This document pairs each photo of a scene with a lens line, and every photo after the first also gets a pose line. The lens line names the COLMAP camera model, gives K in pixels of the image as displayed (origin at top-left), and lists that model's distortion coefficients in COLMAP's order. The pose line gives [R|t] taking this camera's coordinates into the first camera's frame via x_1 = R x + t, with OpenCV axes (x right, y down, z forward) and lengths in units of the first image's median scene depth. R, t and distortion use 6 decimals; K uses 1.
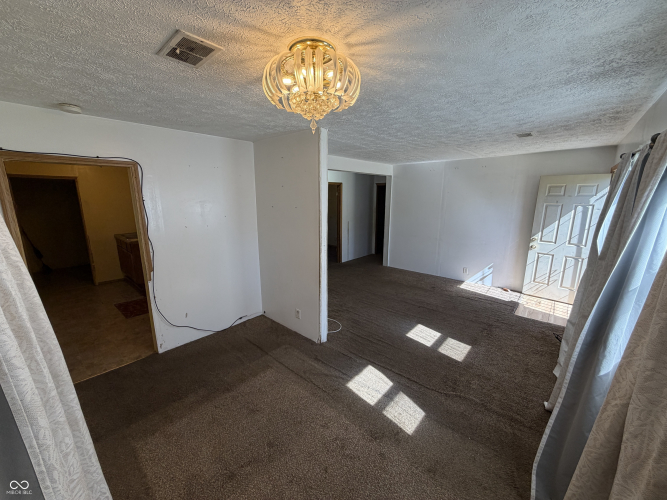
lens RADIAL K [[267.7, 0, 331.5], [0, 267.7, 251.5], [0, 0, 1]] dist [-0.002208, -0.000232]
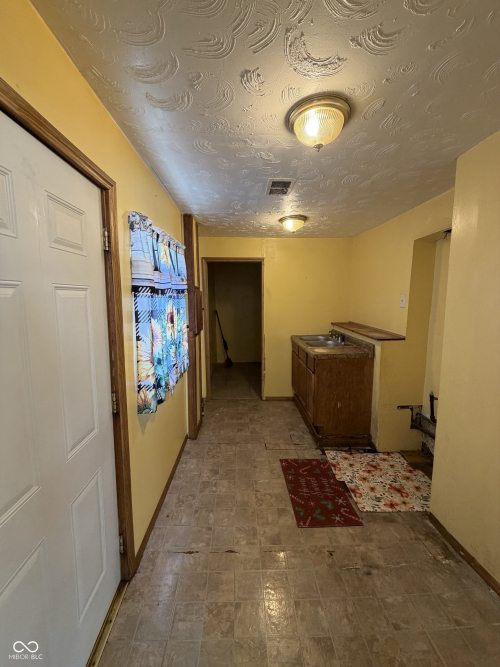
lens RADIAL K [[267.7, 0, 247.8], [0, 267.7, 332.2], [0, 0, 1]] dist [-0.002208, -0.000232]
pose [[0.691067, 0.091218, -0.717012, -0.384289], [-0.143563, 0.989563, -0.012476, -0.049030], [0.708390, 0.111558, 0.696950, 0.421486]]
